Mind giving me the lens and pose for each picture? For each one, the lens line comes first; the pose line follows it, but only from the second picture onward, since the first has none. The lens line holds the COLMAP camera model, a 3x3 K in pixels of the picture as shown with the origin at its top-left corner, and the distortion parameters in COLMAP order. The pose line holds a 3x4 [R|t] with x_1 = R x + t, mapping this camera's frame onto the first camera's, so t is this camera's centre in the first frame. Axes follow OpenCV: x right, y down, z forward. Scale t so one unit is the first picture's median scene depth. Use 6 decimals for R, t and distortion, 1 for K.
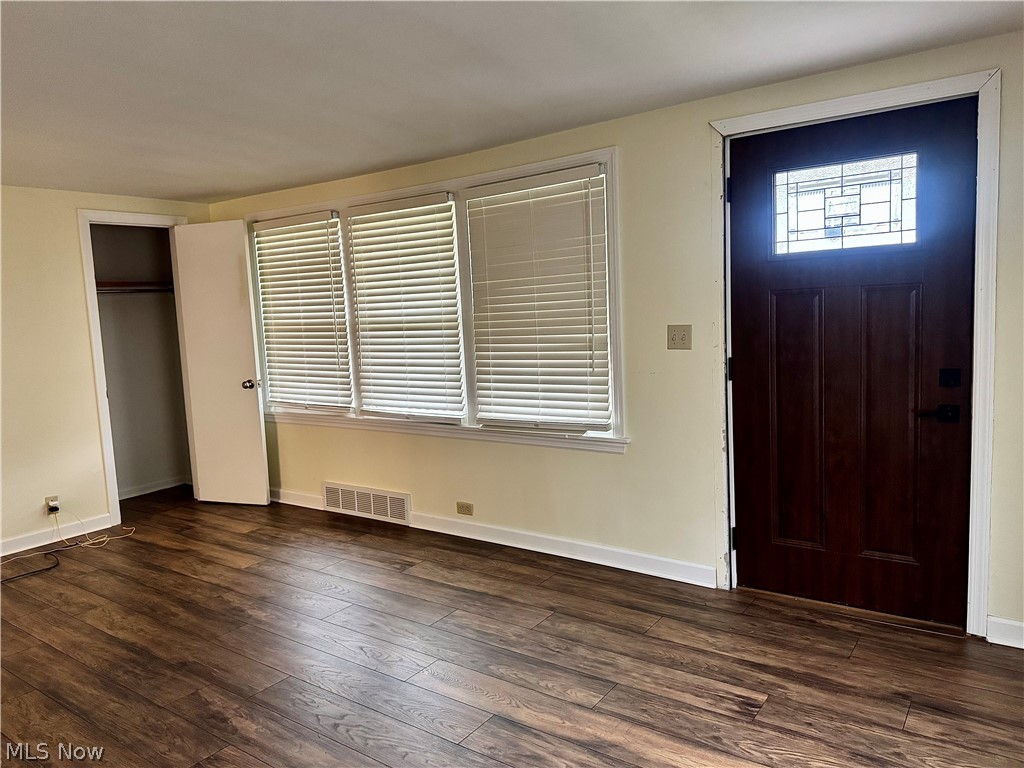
lens RADIAL K [[737.8, 0, 501.7], [0, 737.8, 377.3], [0, 0, 1]] dist [0.072898, -0.058310]
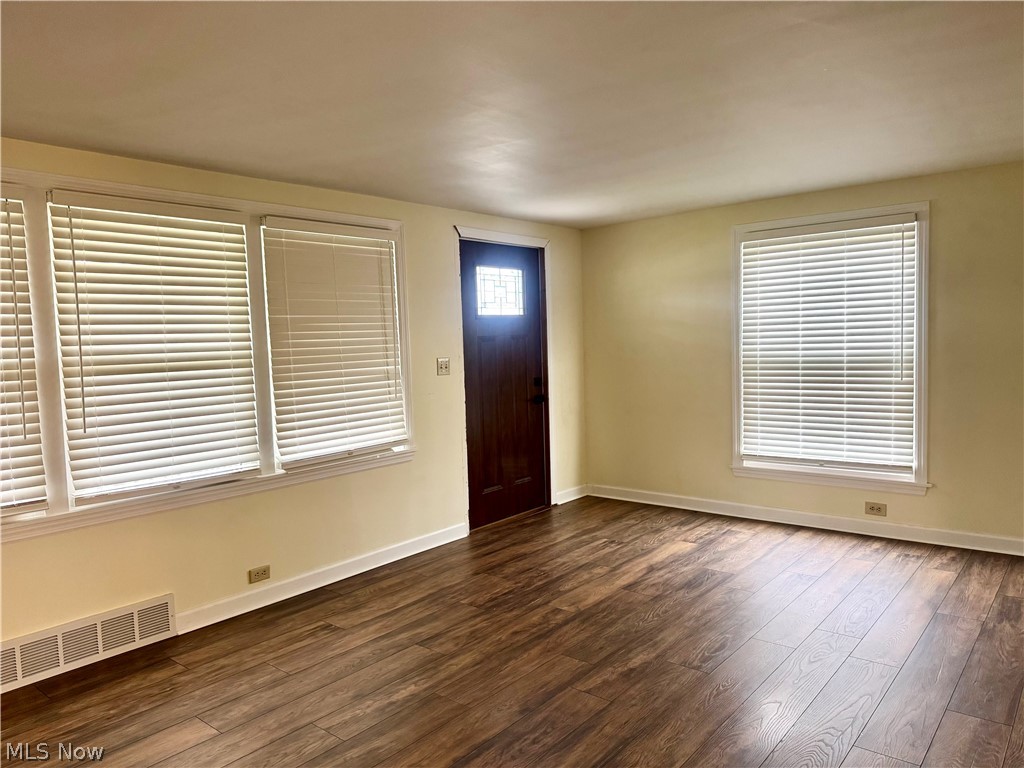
lens RADIAL K [[737.8, 0, 509.5], [0, 737.8, 381.5], [0, 0, 1]] dist [0.072898, -0.058310]
pose [[0.035882, -0.006338, 0.999336, -1.143772], [0.131404, 0.991328, 0.001569, -0.010930], [-0.990679, 0.131260, 0.036404, 0.811933]]
